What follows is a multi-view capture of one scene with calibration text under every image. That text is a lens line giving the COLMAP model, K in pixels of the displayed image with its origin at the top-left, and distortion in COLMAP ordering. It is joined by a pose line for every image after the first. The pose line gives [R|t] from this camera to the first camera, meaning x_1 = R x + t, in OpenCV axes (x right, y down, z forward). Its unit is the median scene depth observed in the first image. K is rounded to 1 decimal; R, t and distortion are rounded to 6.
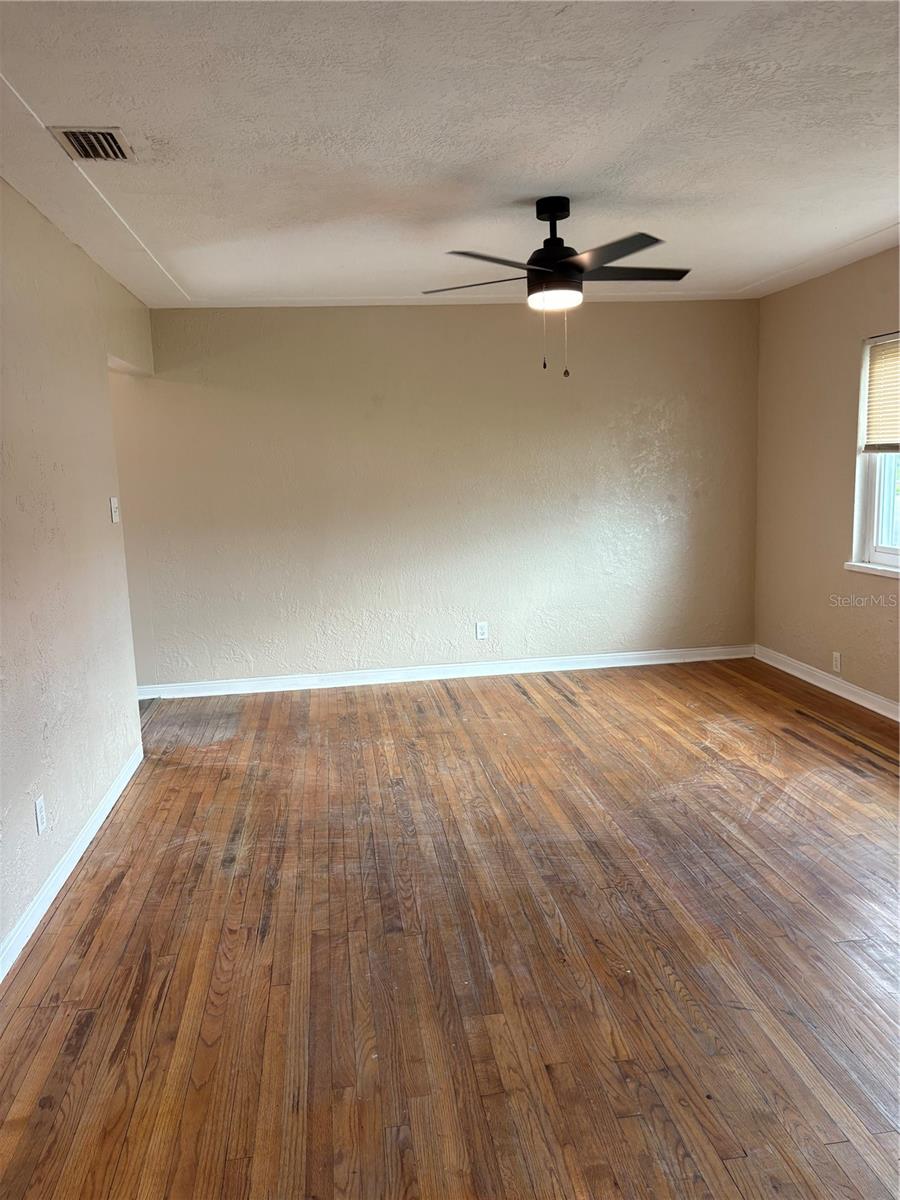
lens RADIAL K [[913.3, 0, 469.1], [0, 913.3, 602.3], [0, 0, 1]] dist [0.054294, -0.071537]
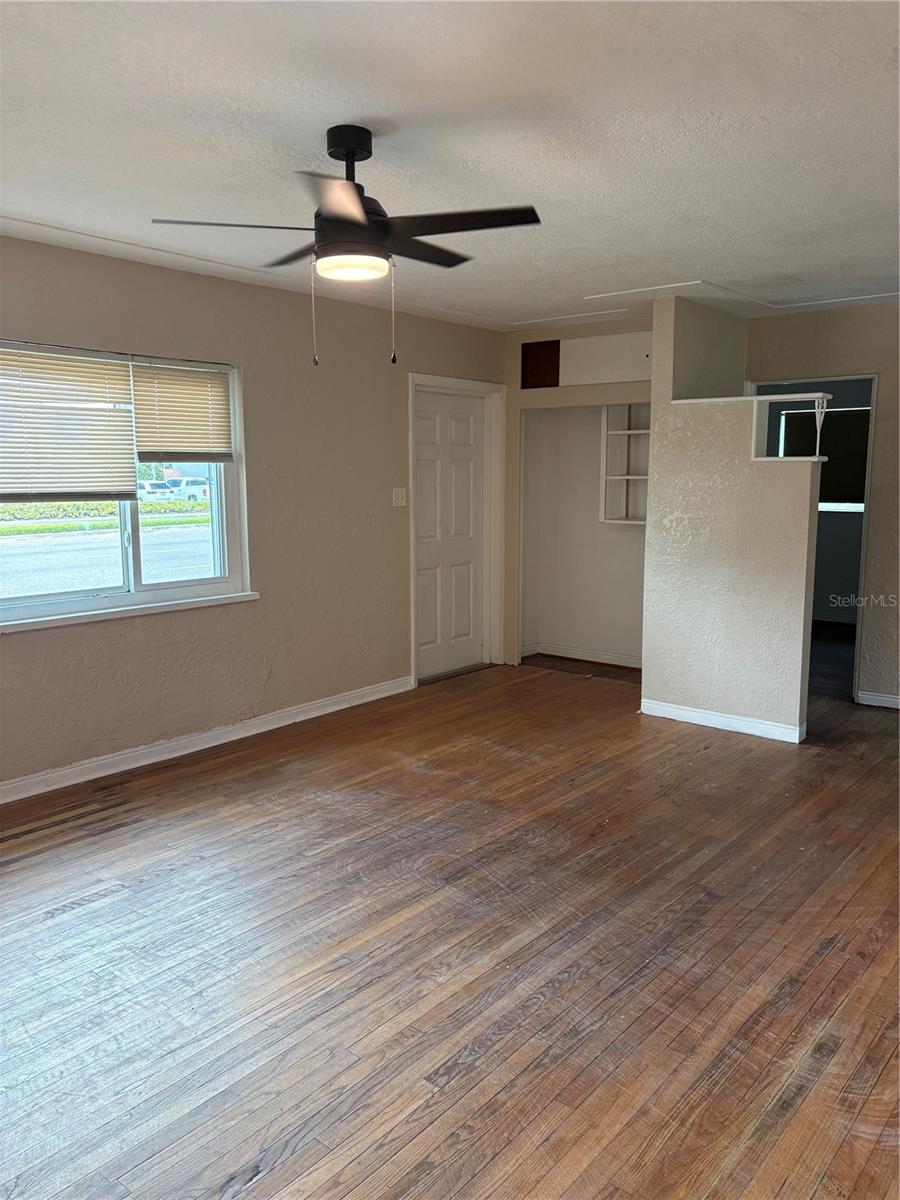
lens RADIAL K [[893.7, 0, 450.0], [0, 893.7, 600.0], [0, 0, 1]] dist [0.096397, -0.063746]
pose [[-0.657664, -0.075751, 0.749493, -0.485131], [0.133513, 0.967459, 0.214935, -0.197291], [-0.741385, 0.241423, -0.626150, 1.332467]]
